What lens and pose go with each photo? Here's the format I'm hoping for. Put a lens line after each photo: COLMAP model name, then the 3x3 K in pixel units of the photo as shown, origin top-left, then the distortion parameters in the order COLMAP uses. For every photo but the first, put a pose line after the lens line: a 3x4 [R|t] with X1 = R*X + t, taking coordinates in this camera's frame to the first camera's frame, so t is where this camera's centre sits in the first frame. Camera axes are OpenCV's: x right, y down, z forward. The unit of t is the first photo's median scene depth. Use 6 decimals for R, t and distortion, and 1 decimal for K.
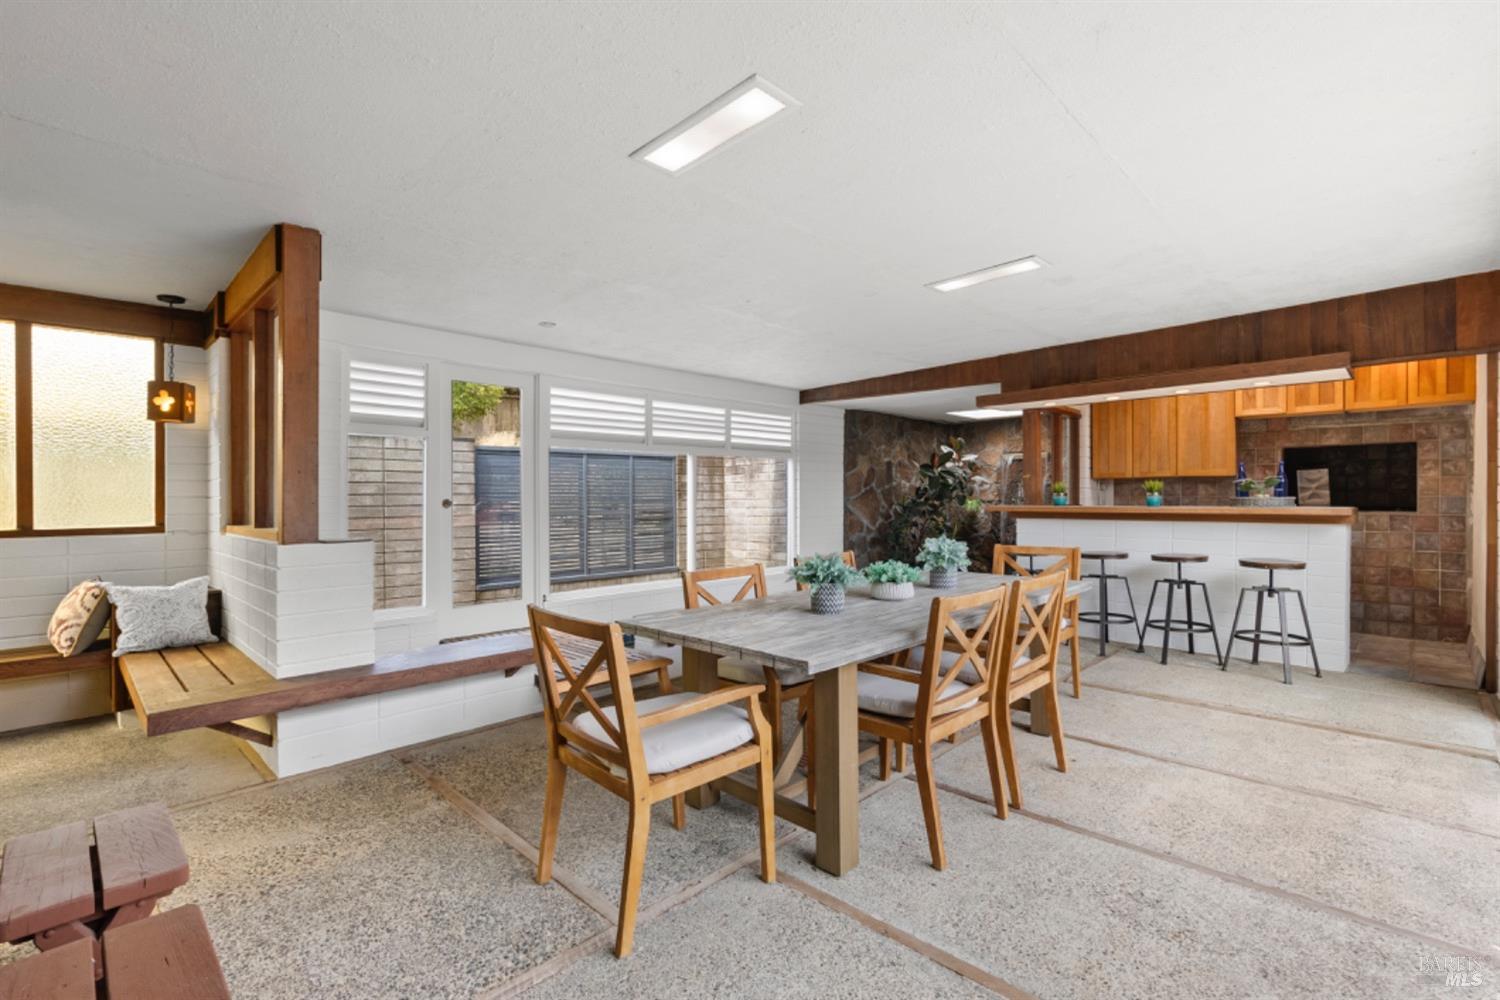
lens RADIAL K [[679.6, 0, 753.2], [0, 679.6, 496.2], [0, 0, 1]] dist [-0.002032, -0.000038]
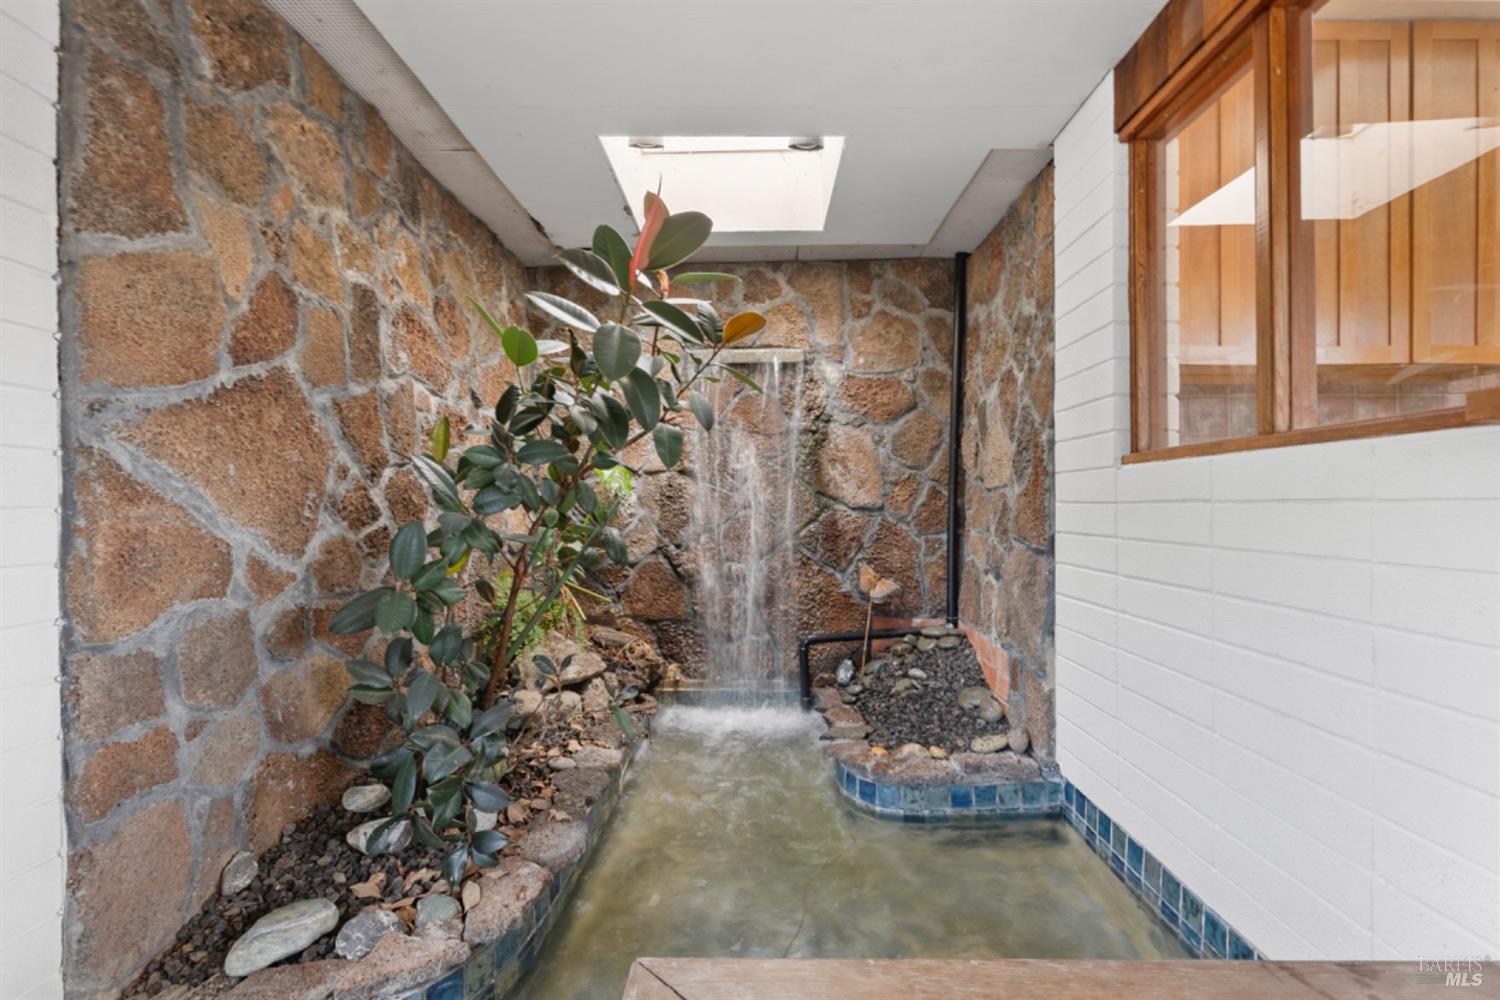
lens RADIAL K [[679.6, 0, 751.1], [0, 679.6, 507.9], [0, 0, 1]] dist [-0.002032, -0.000038]
pose [[0.722147, -0.007228, 0.691702, 0.177209], [0.002693, 0.999967, 0.007637, 0.036206], [-0.691734, -0.003652, 0.722143, 0.989446]]
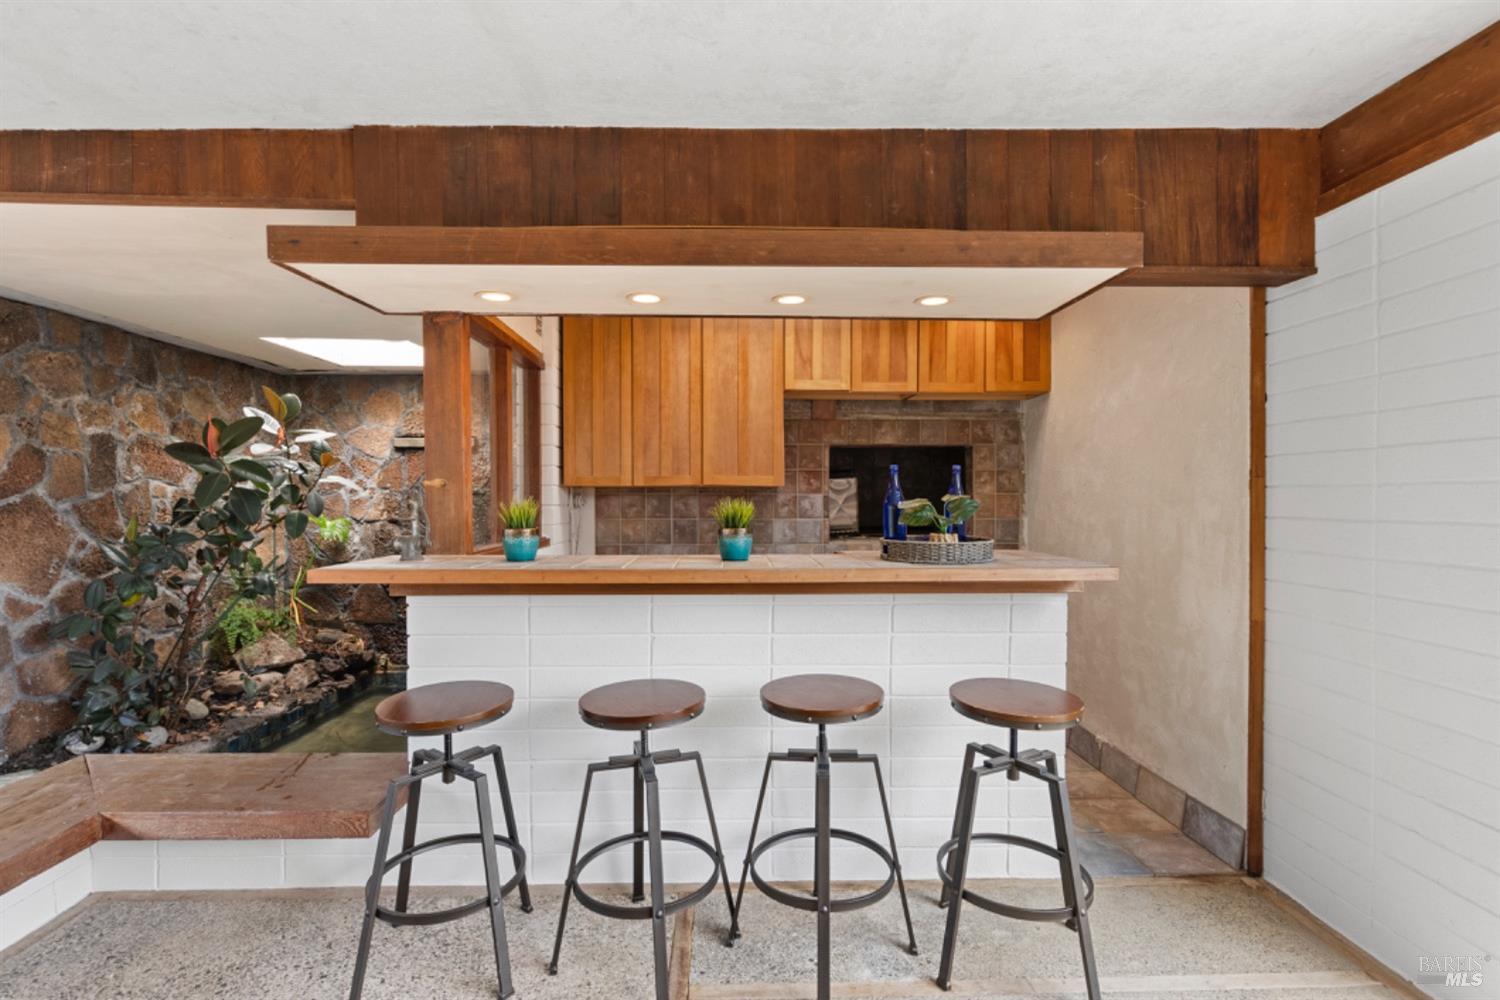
lens RADIAL K [[679.6, 0, 751.3], [0, 679.6, 502.8], [0, 0, 1]] dist [-0.002032, -0.000038]
pose [[0.689203, -0.005012, 0.724551, 0.234313], [-0.004215, 0.999931, 0.010926, -0.021203], [-0.724556, -0.010584, 0.689135, 0.572242]]
